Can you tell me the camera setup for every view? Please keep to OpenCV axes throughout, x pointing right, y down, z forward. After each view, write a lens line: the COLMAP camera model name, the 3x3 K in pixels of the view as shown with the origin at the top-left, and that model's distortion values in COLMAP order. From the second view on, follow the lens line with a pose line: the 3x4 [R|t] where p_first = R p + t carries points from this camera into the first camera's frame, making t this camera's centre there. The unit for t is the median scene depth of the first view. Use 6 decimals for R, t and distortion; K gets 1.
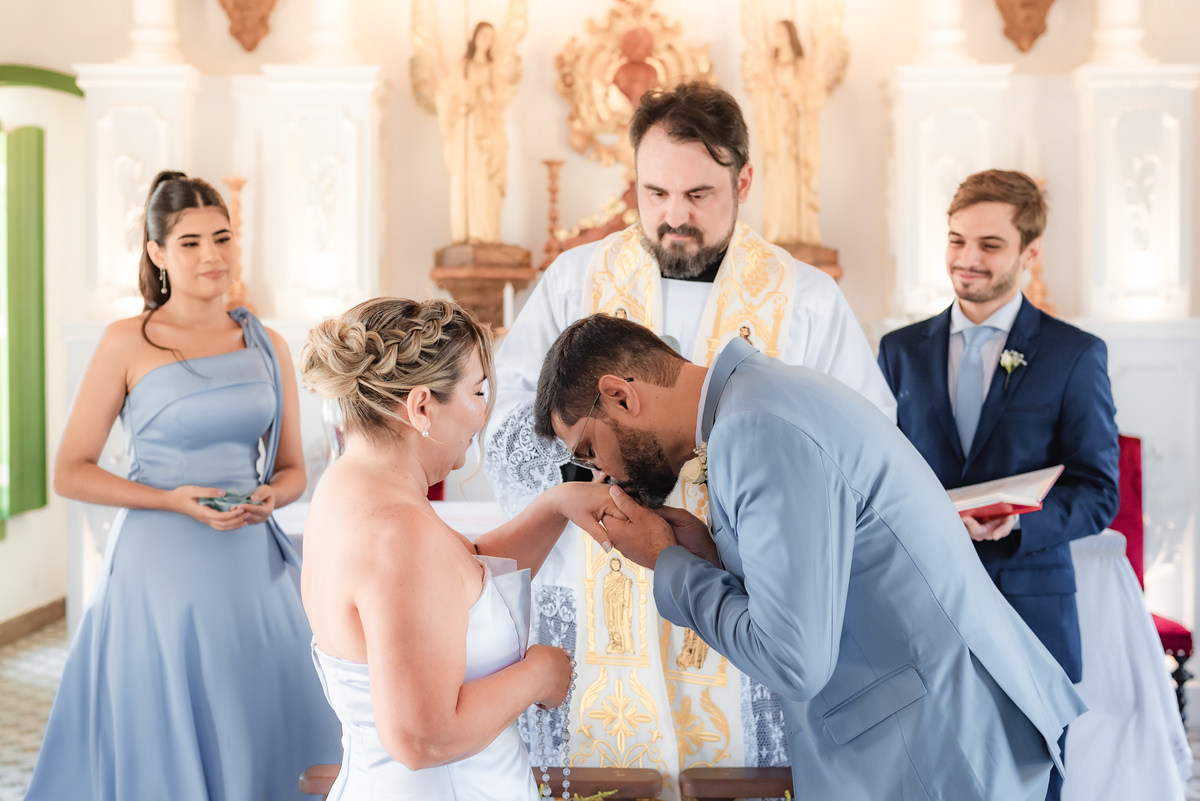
lens RADIAL K [[1806.9, 0, 600.0], [0, 1806.9, 400.5], [0, 0, 1]] dist [0.000934, 0.038850]
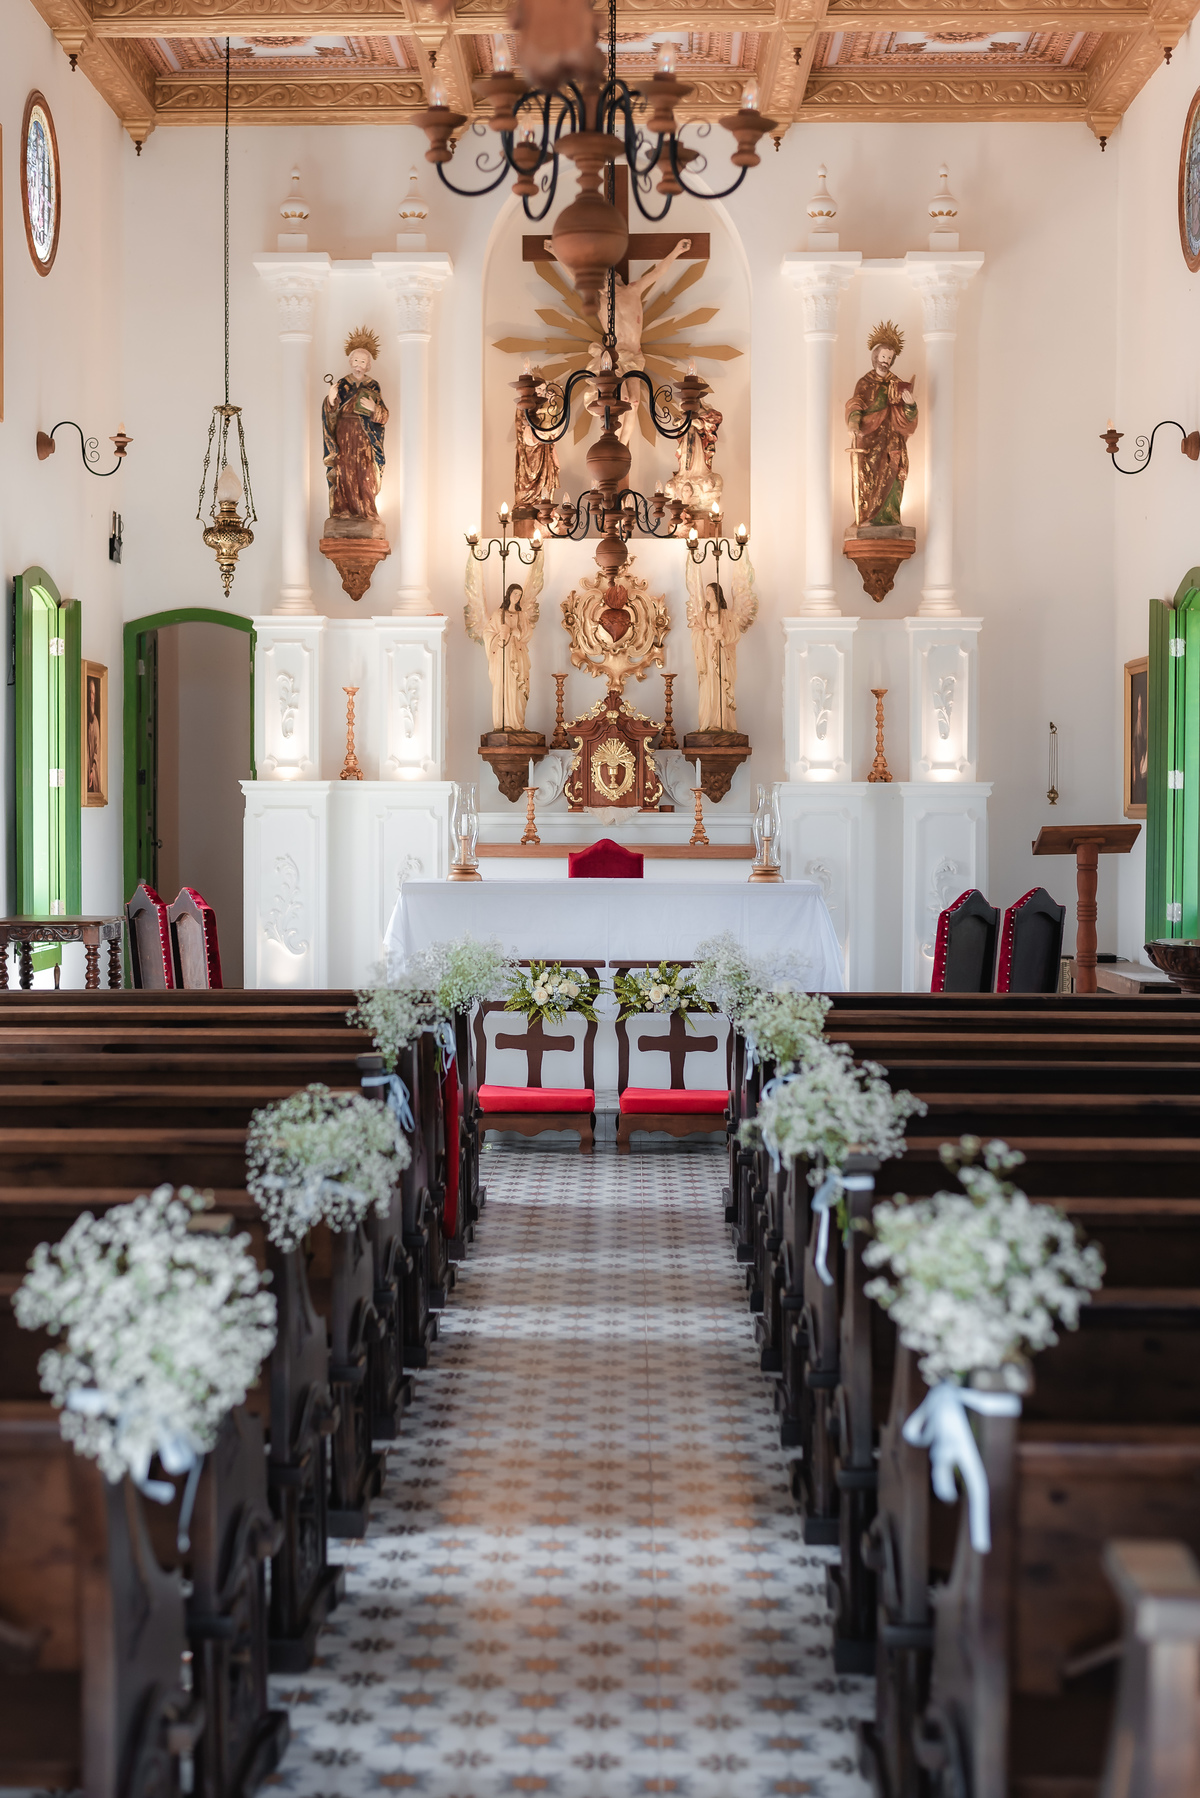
lens RADIAL K [[2825.5, 0, 525.2], [0, 2825.5, 874.1], [0, 0, 1]] dist [0.007077, 0.056539]
pose [[0.999450, 0.004337, -0.032867, 0.023589], [-0.004451, 0.999984, -0.003398, 0.041566], [0.032851, 0.003543, 0.999454, -1.370998]]
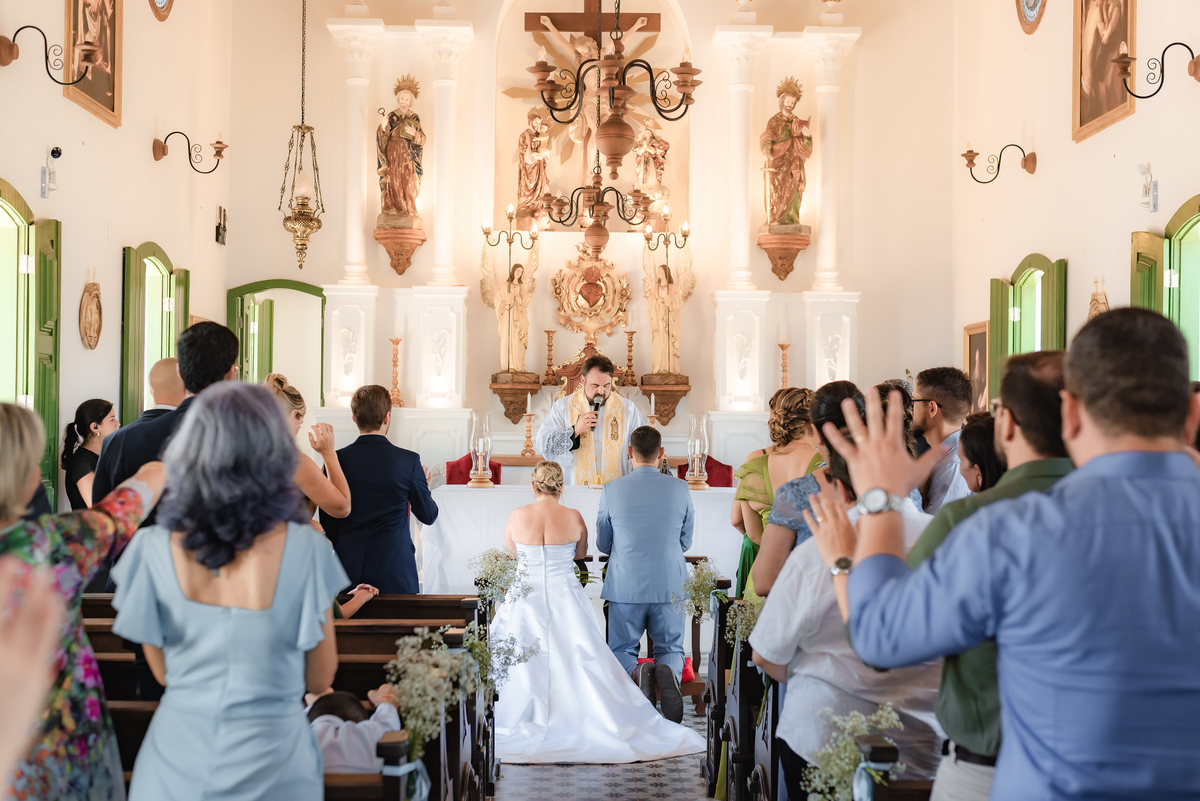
lens RADIAL K [[1685.2, 0, 600.0], [0, 1685.2, 400.5], [0, 0, 1]] dist [0.003608, 0.018245]
pose [[0.999700, 0.011227, 0.021757, -0.010473], [-0.010402, 0.999236, -0.037669, 0.017177], [-0.022164, 0.037432, 0.999053, -0.917594]]
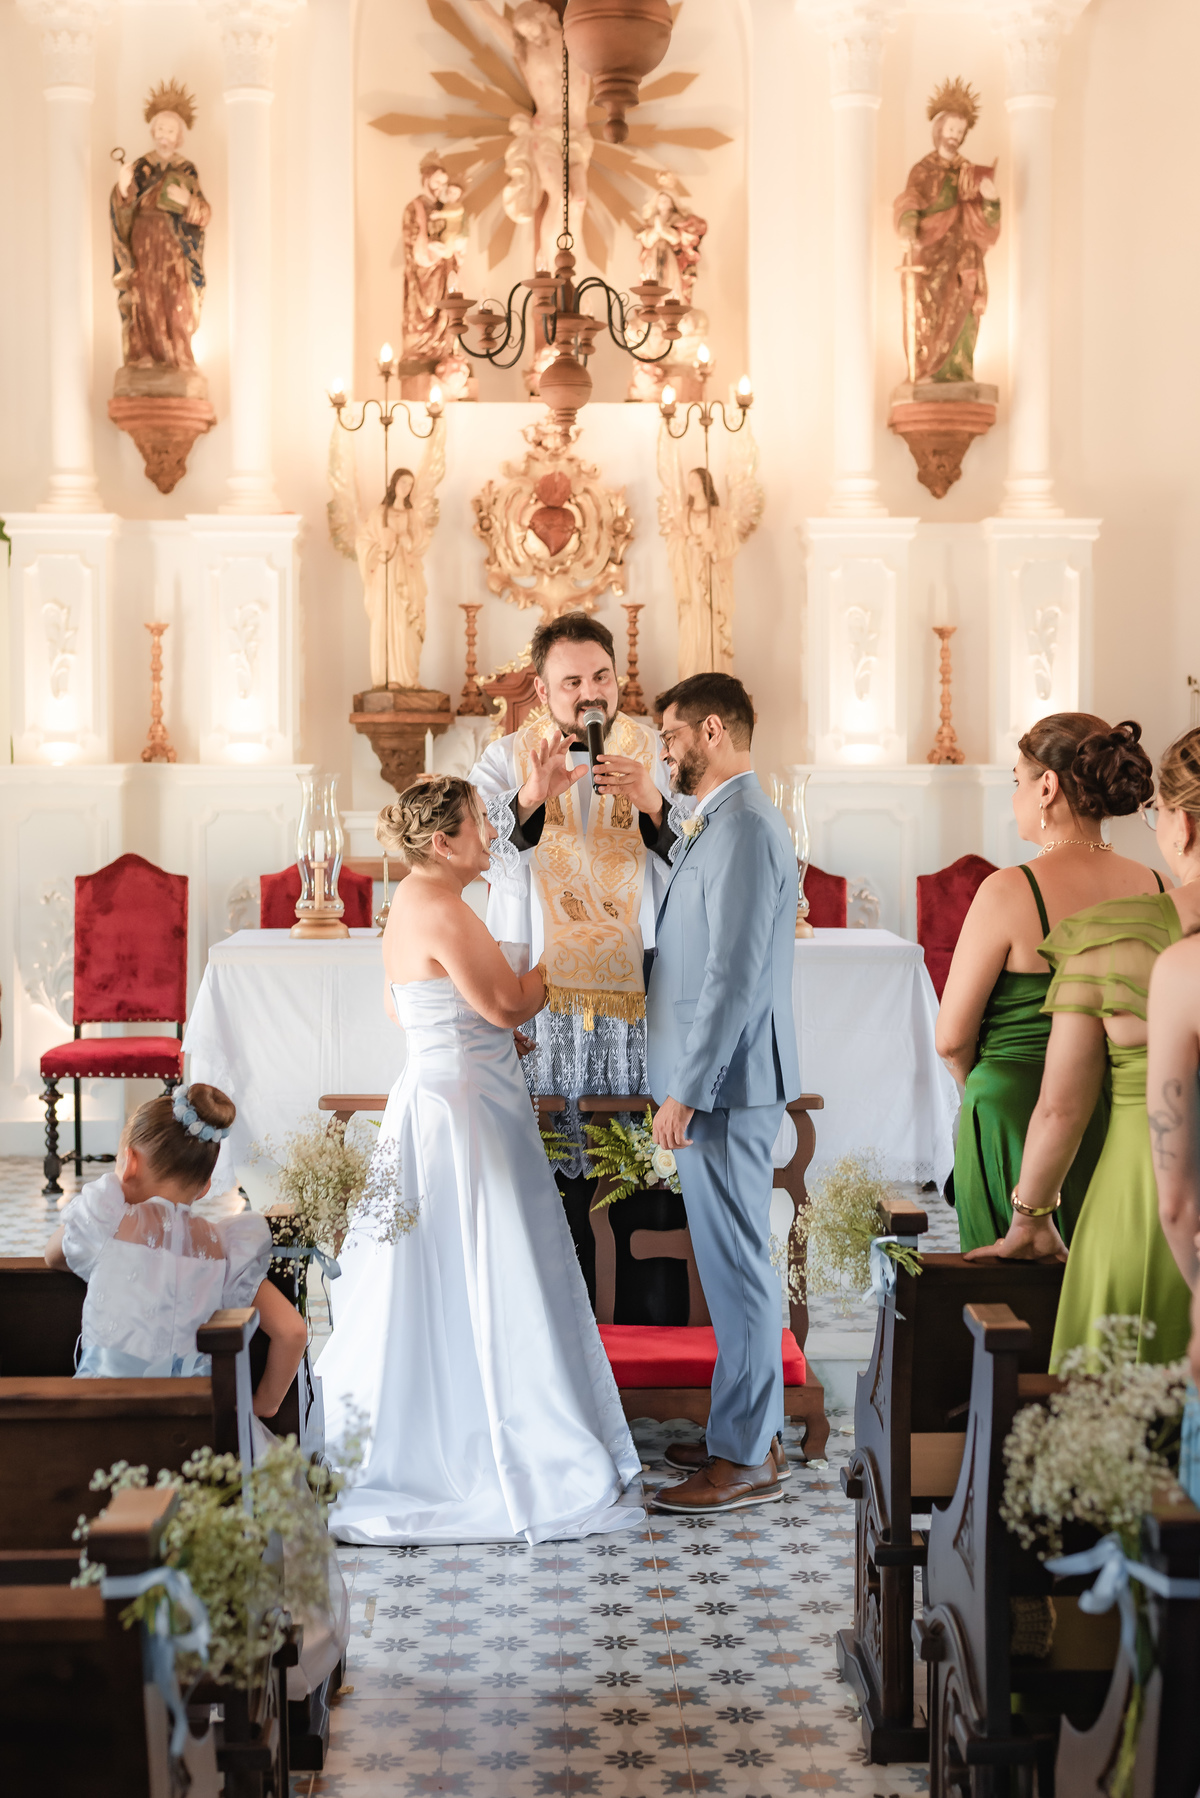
lens RADIAL K [[2707.3, 0, 600.0], [0, 2707.3, 899.0], [0, 0, 1]] dist [0.000934, 0.038850]
pose [[0.999417, -0.001061, 0.034120, -0.005765], [0.000366, 0.999792, 0.020382, 0.000445], [-0.034134, -0.020357, 0.999210, -0.524807]]
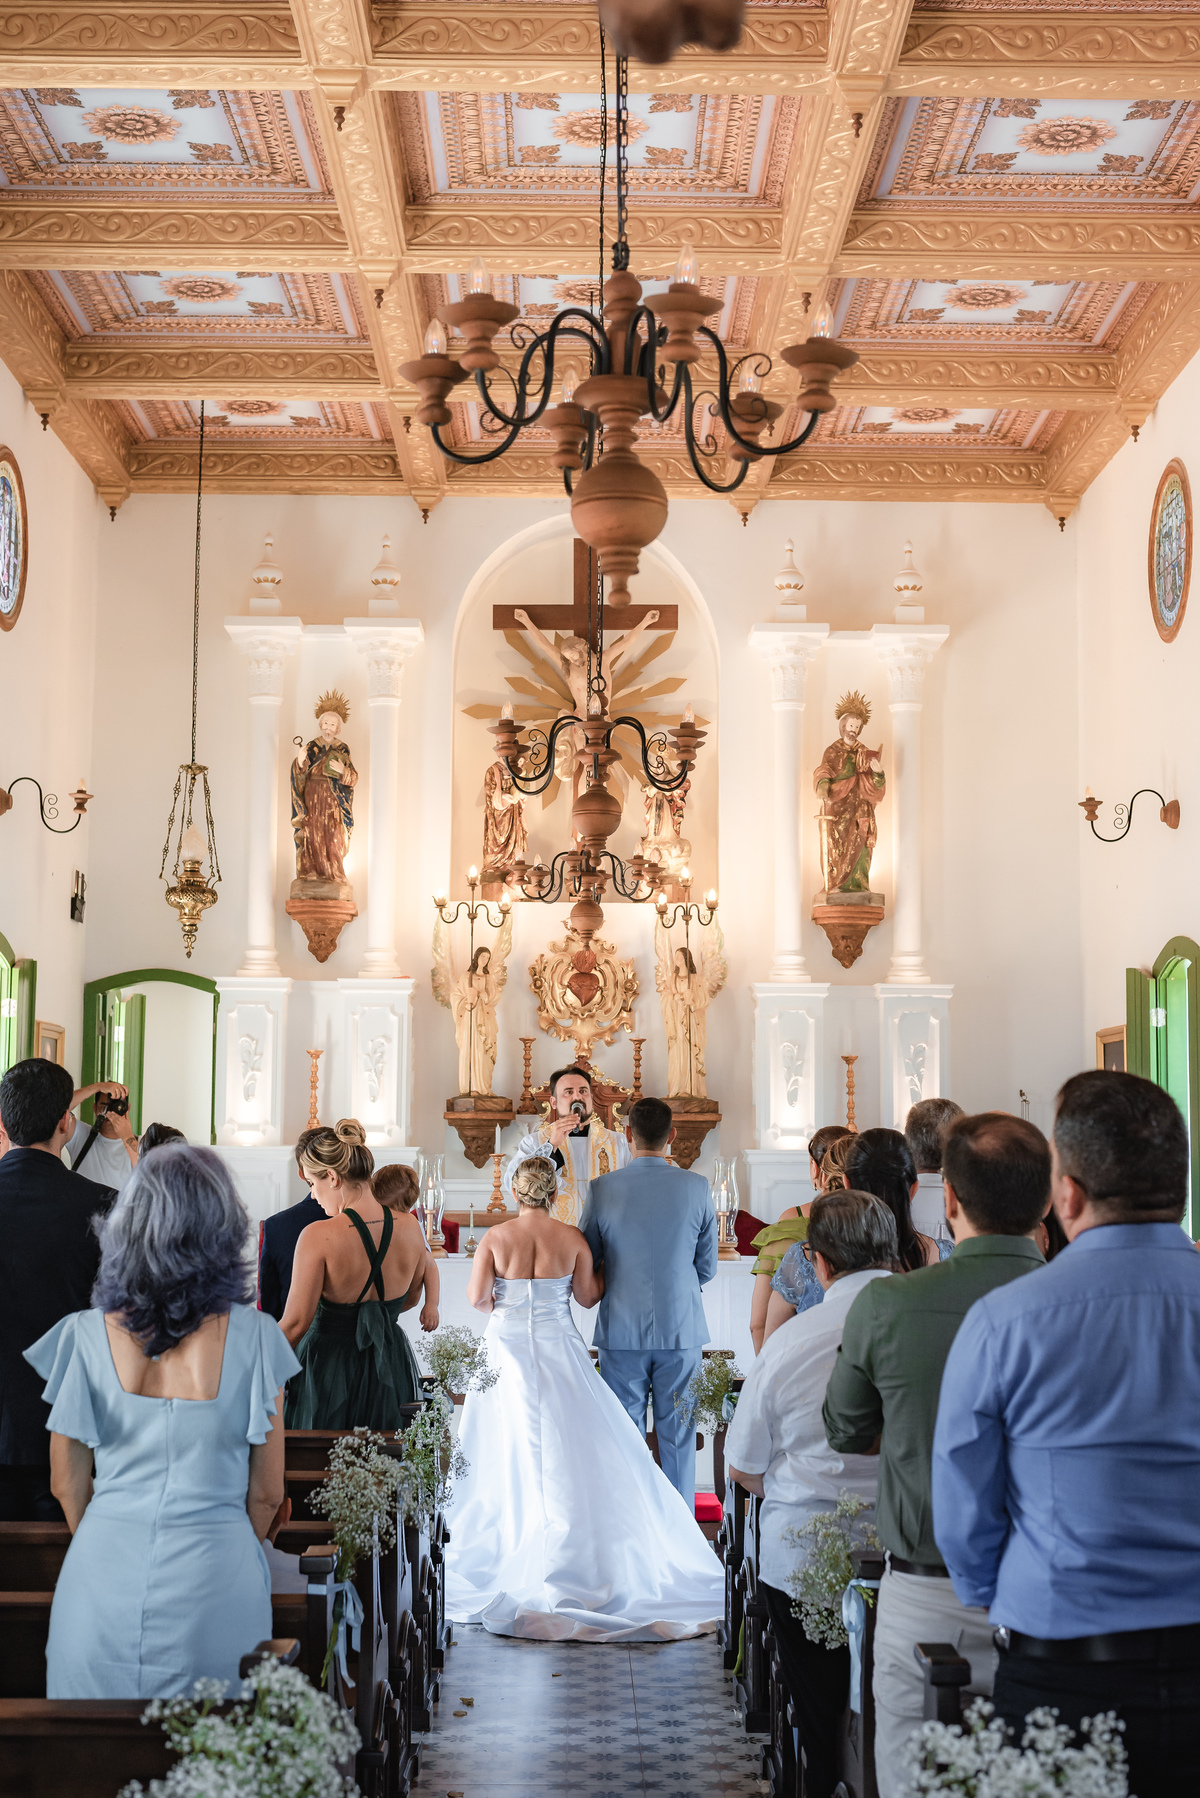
lens RADIAL K [[2525.0, 0, 593.3], [0, 2525.0, 892.3], [0, 0, 1]] dist [0.003608, 0.018245]
pose [[0.999883, 0.009631, 0.011872, 0.002377], [-0.008040, 0.991808, -0.127488, 0.011858], [-0.013002, 0.127378, 0.991769, -1.091173]]
